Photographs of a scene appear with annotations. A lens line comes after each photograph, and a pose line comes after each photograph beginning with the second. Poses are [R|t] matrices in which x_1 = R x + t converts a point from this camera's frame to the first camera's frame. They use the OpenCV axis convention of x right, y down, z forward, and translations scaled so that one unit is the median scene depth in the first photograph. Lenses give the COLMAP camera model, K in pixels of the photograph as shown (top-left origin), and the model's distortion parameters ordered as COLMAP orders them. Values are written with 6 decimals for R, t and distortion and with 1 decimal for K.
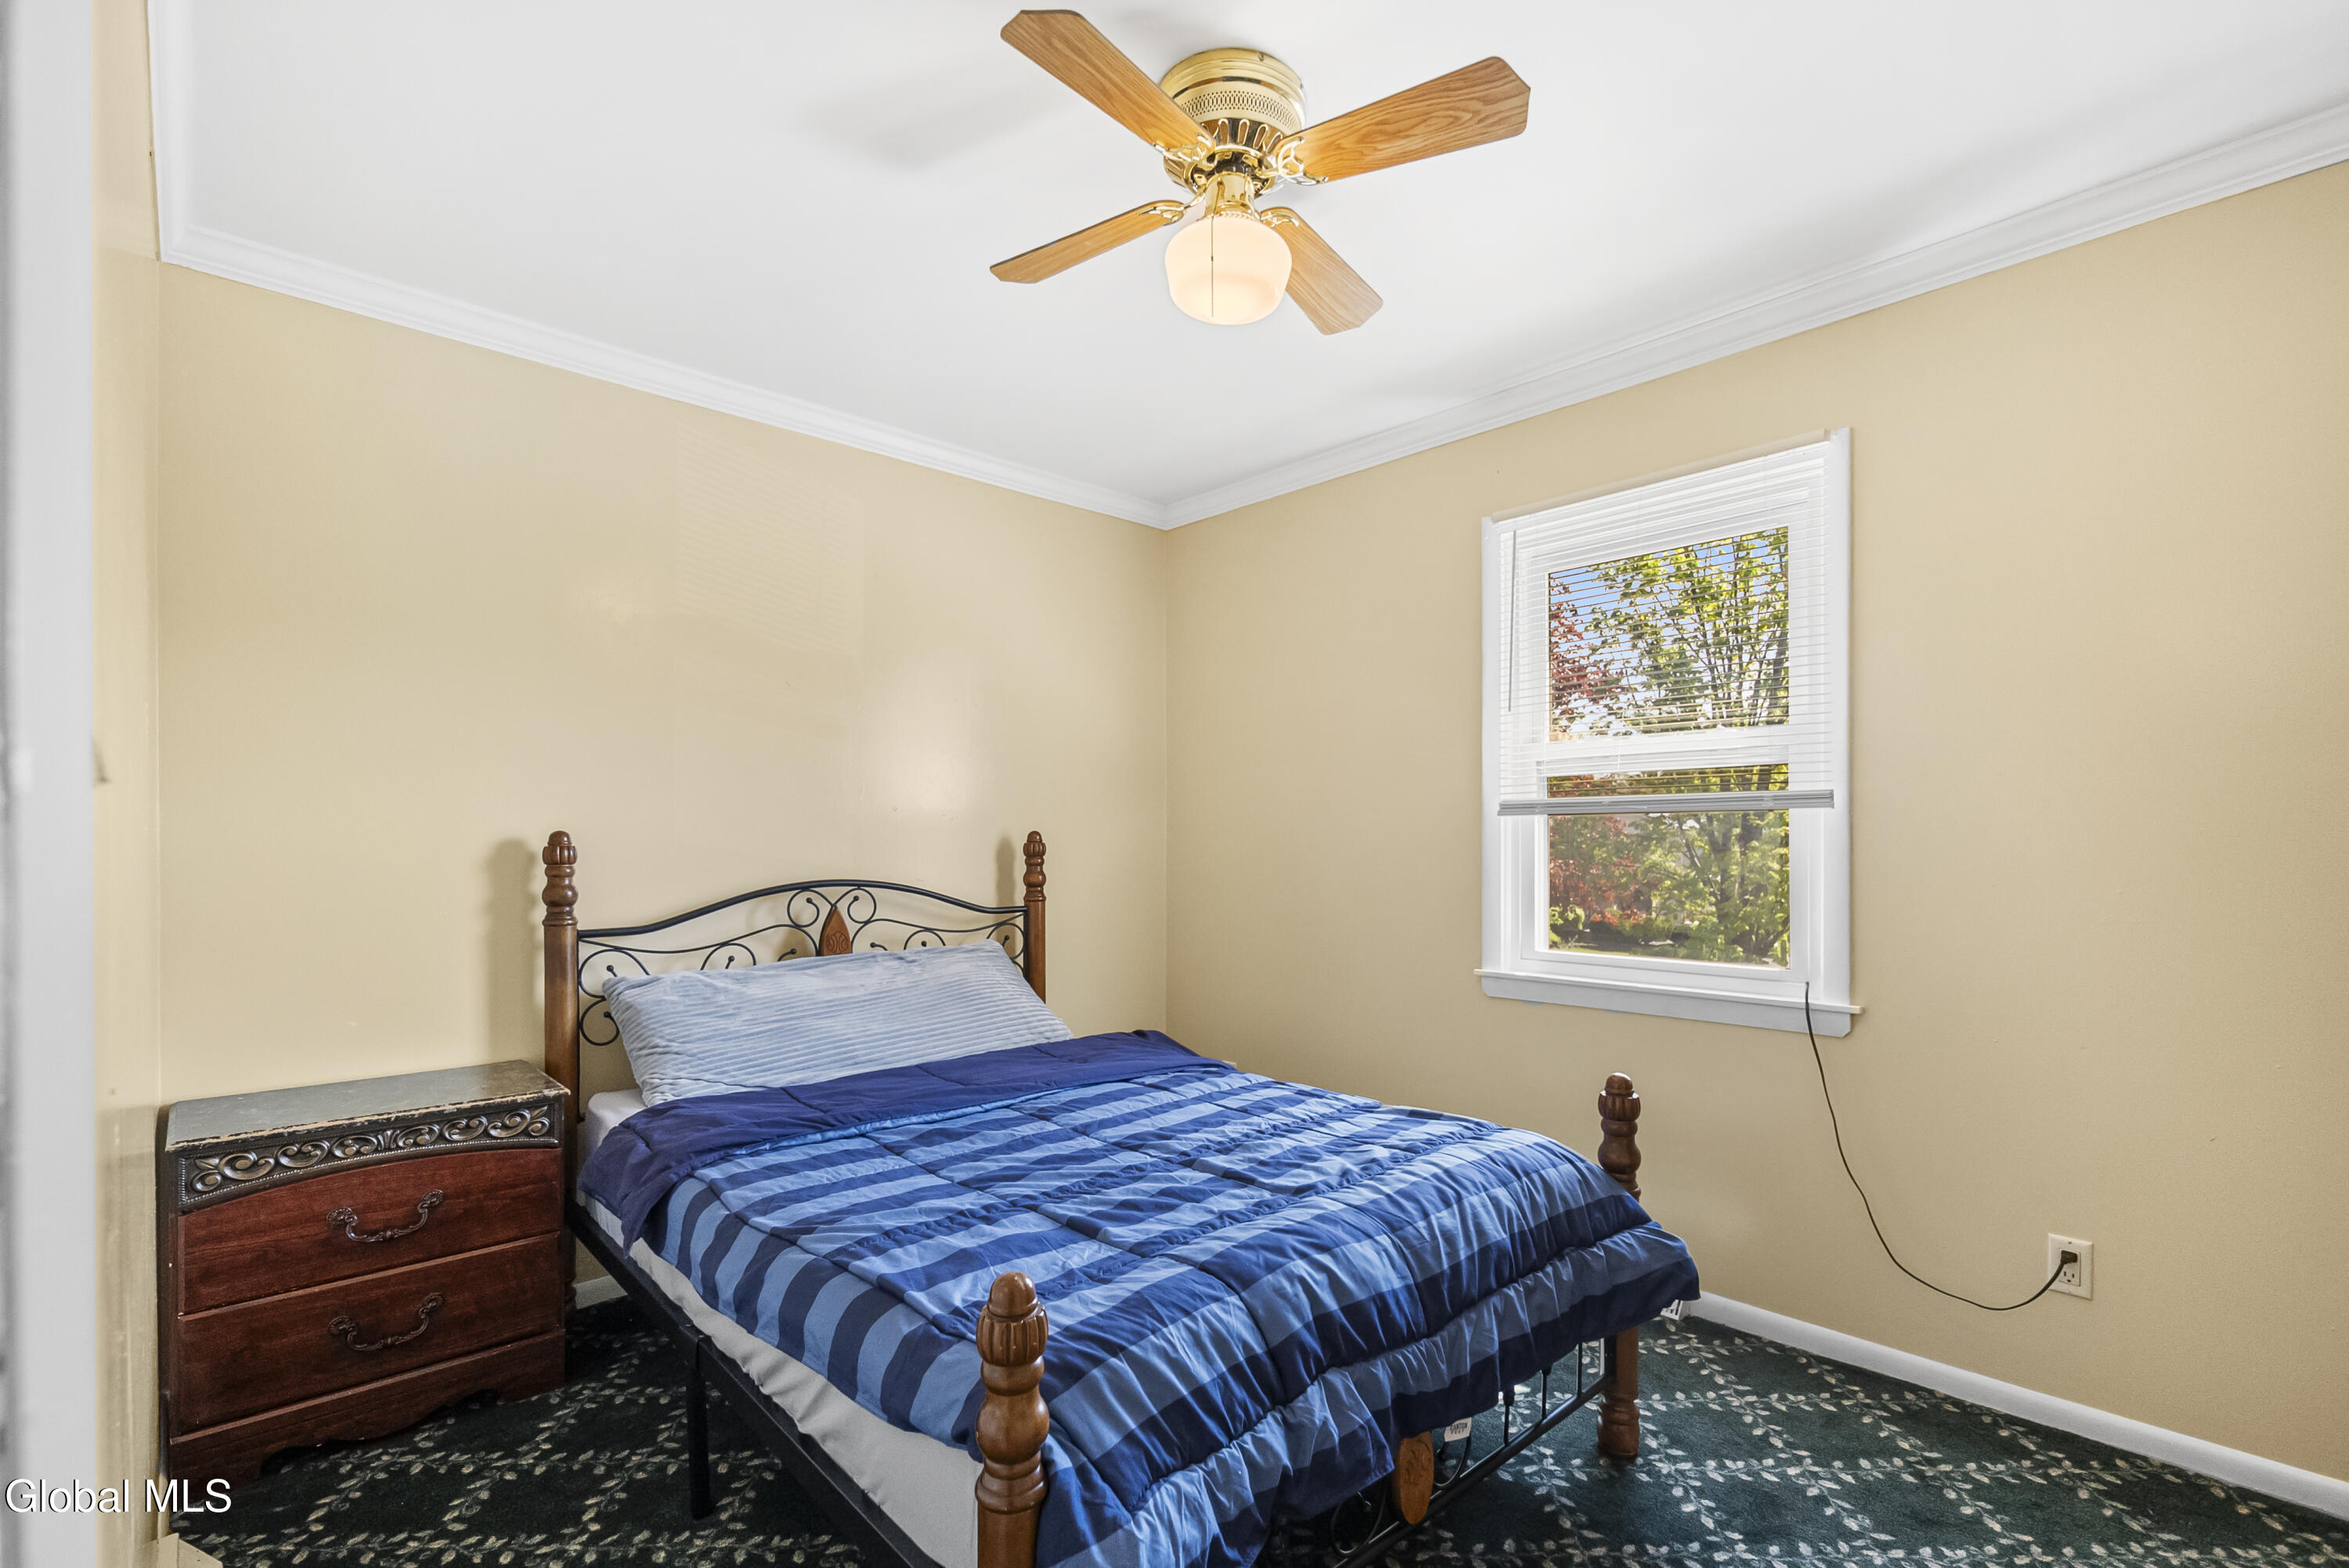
lens RADIAL K [[1045.8, 0, 1174.0], [0, 1045.8, 792.5], [0, 0, 1]] dist [0.000414, 0.000229]
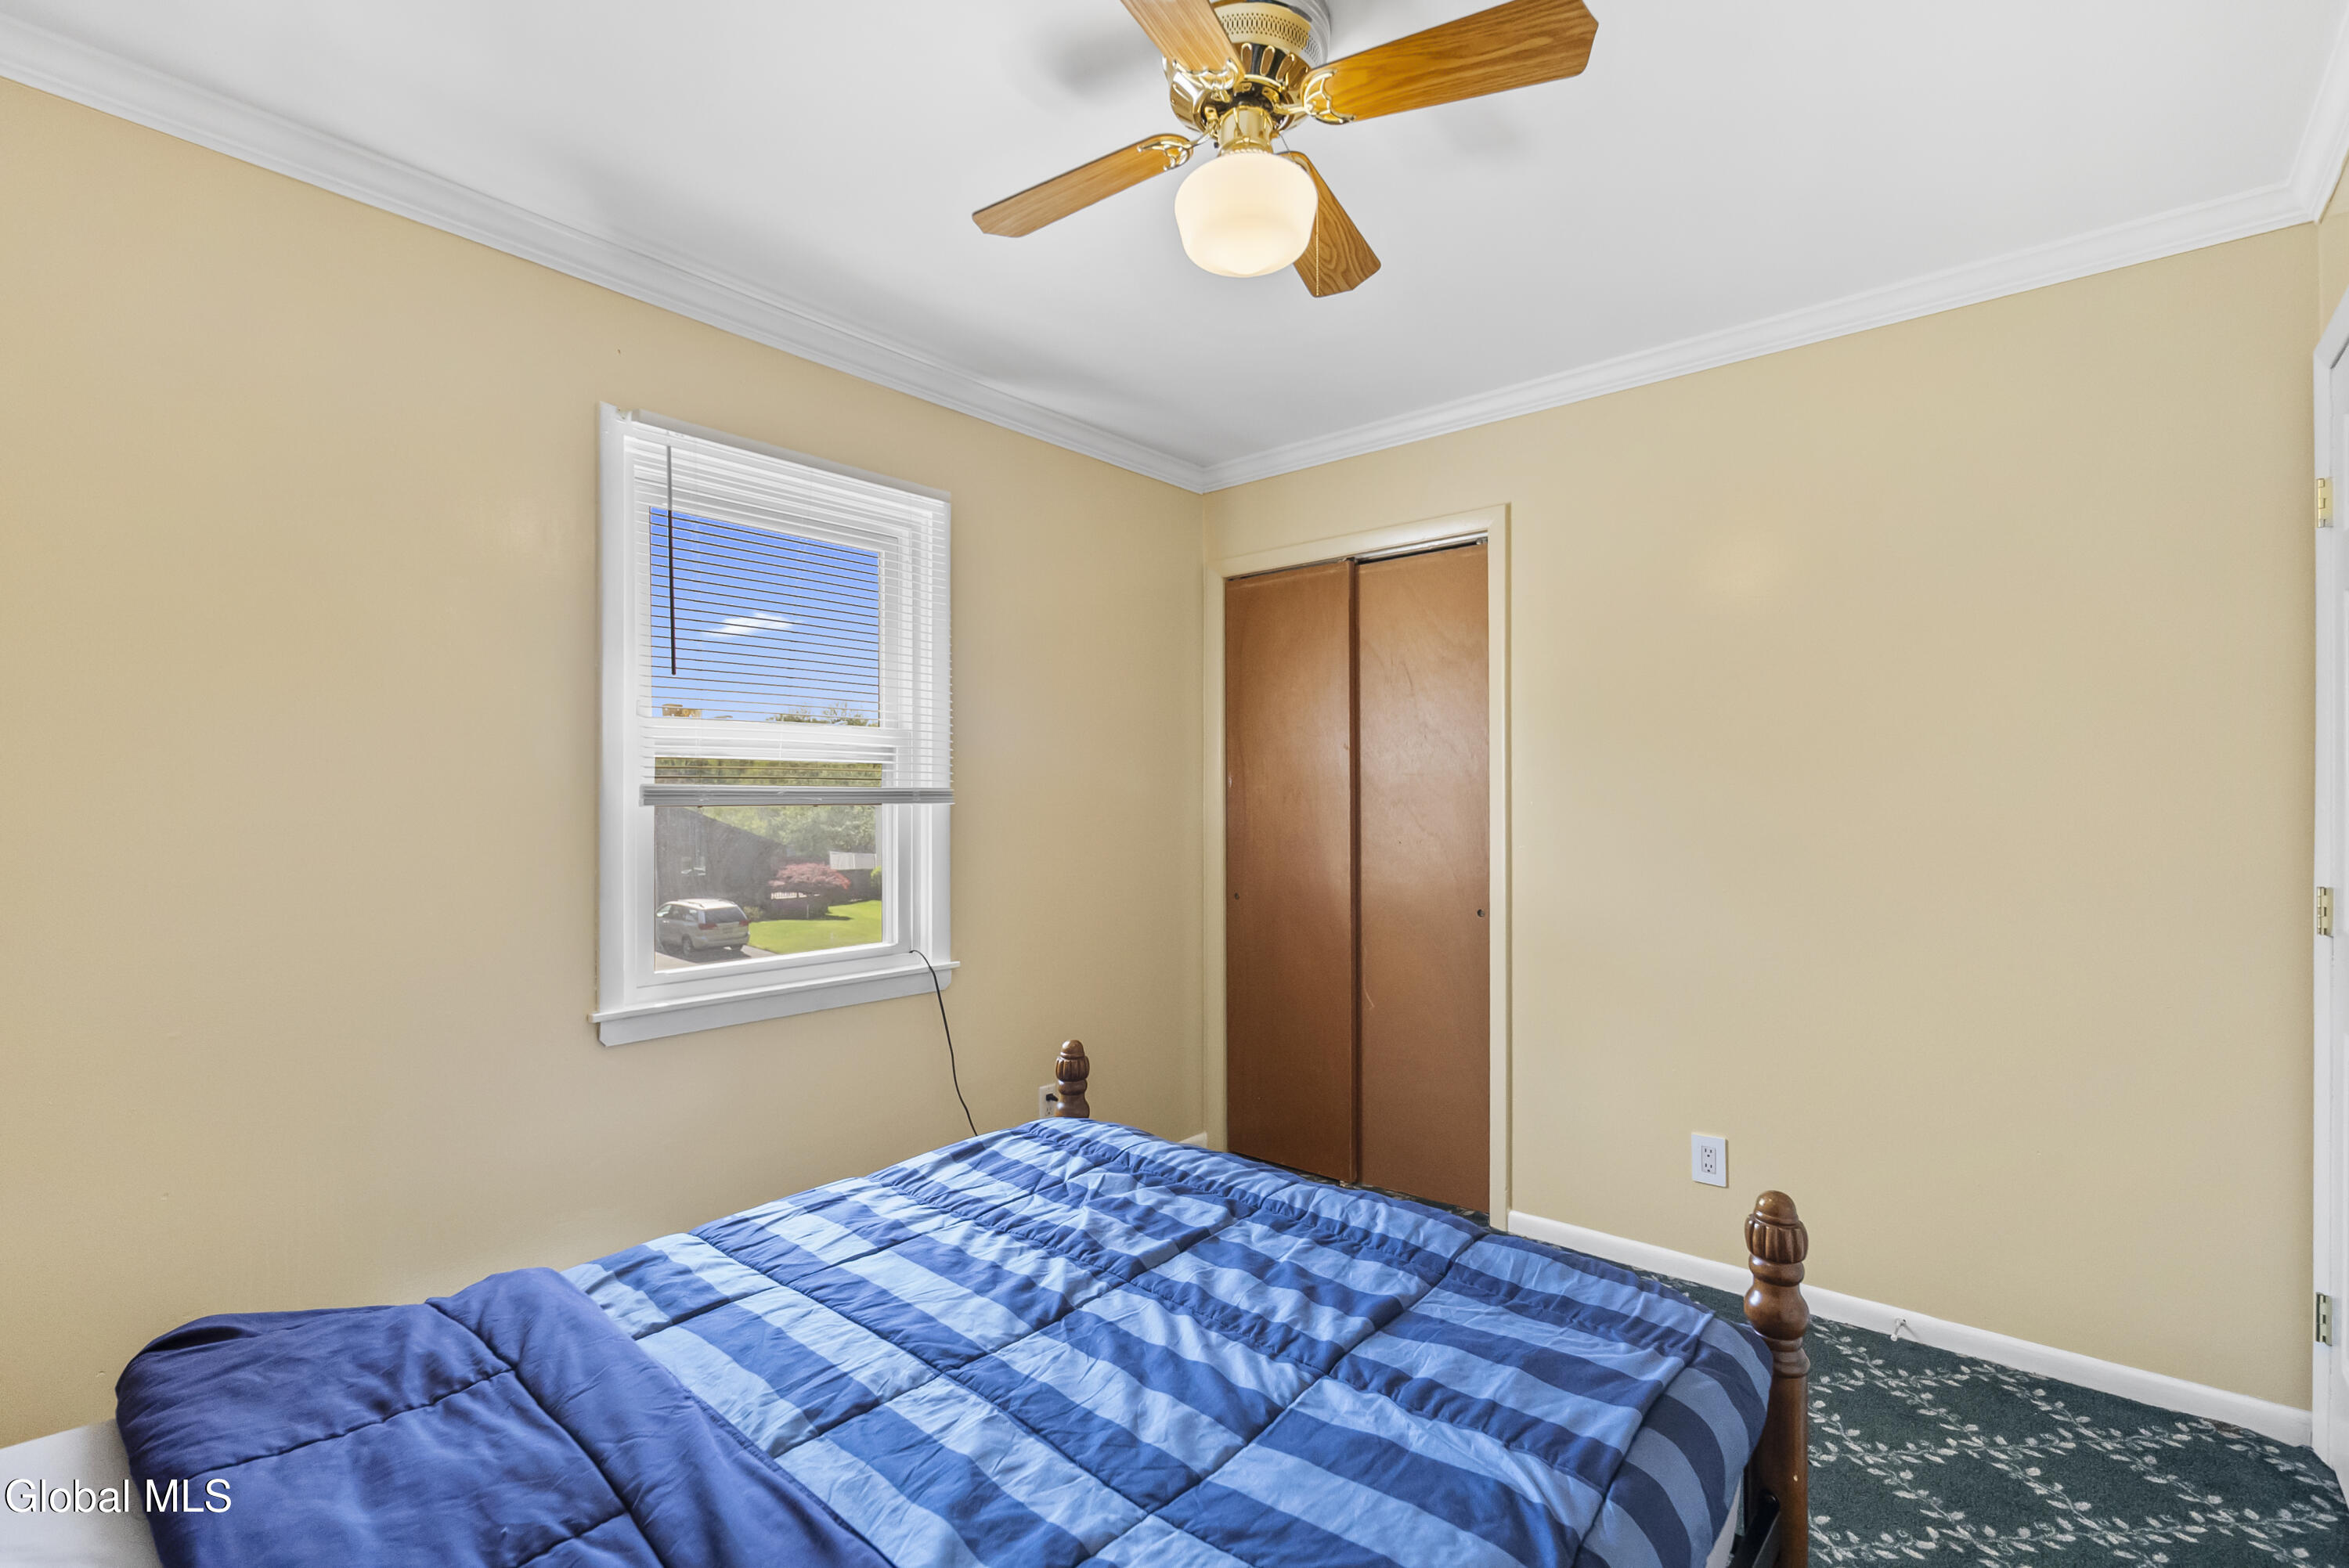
lens RADIAL K [[1045.8, 0, 1174.0], [0, 1045.8, 792.5], [0, 0, 1]] dist [0.000414, 0.000229]
pose [[-0.098663, 0.007715, 0.995091, -0.687415], [-0.044771, 0.998923, -0.012184, 0.003614], [-0.994113, -0.045753, -0.098212, 0.945021]]
